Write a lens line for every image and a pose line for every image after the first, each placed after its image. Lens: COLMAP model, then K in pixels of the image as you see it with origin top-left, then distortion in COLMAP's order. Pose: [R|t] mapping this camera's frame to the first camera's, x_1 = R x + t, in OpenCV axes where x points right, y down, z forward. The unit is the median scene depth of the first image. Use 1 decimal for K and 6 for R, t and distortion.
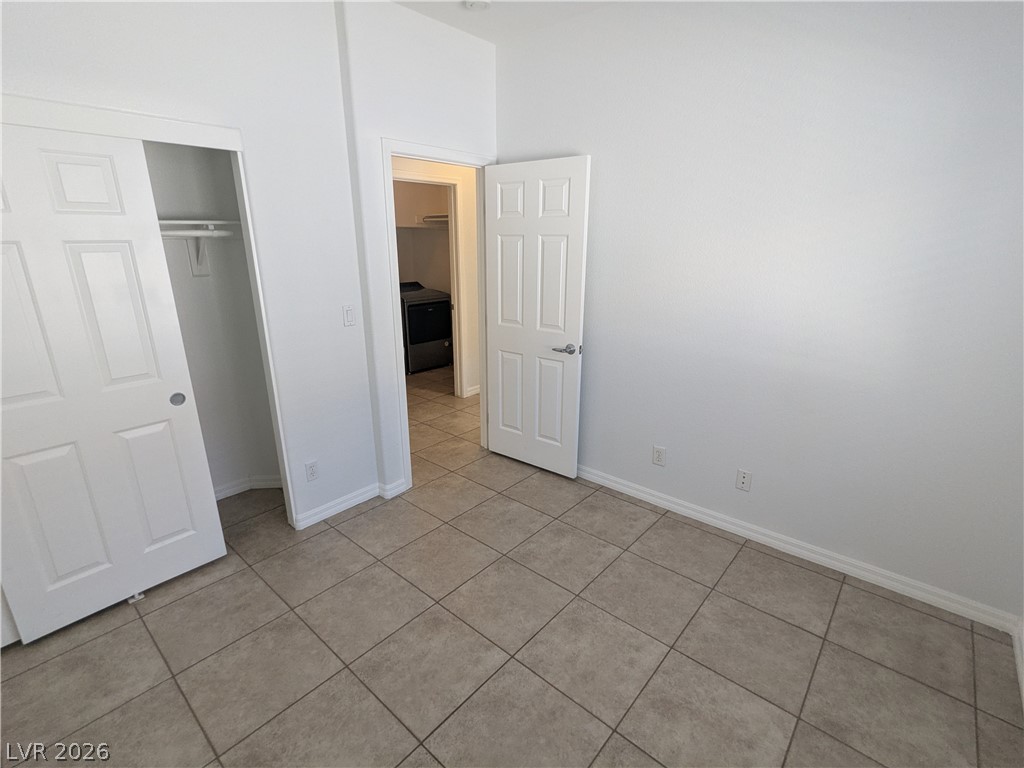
lens RADIAL K [[485.6, 0, 512.5], [0, 485.6, 385.0], [0, 0, 1]] dist [-0.008860, 0.005846]
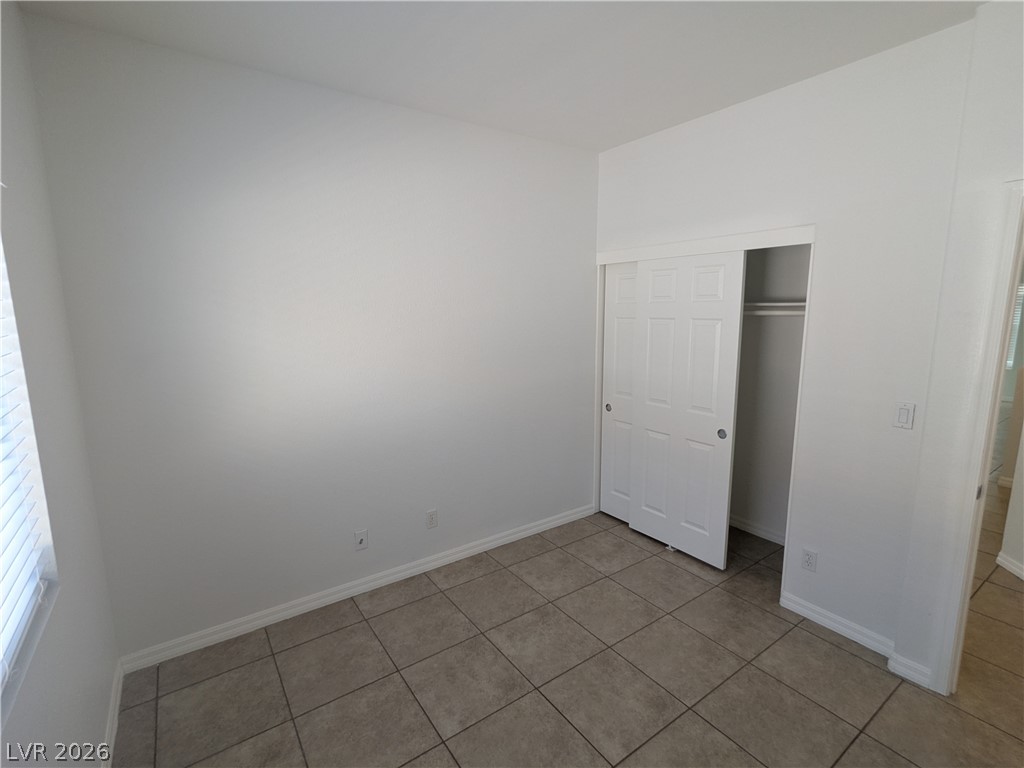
lens RADIAL K [[489.4, 0, 512.0], [0, 489.4, 384.0], [0, 0, 1]] dist [-0.001325, 0.006306]
pose [[-0.238908, 0.157945, -0.958111, 0.767427], [-0.276374, 0.934815, 0.223020, -0.256822], [0.930881, 0.318079, -0.179683, 0.704210]]
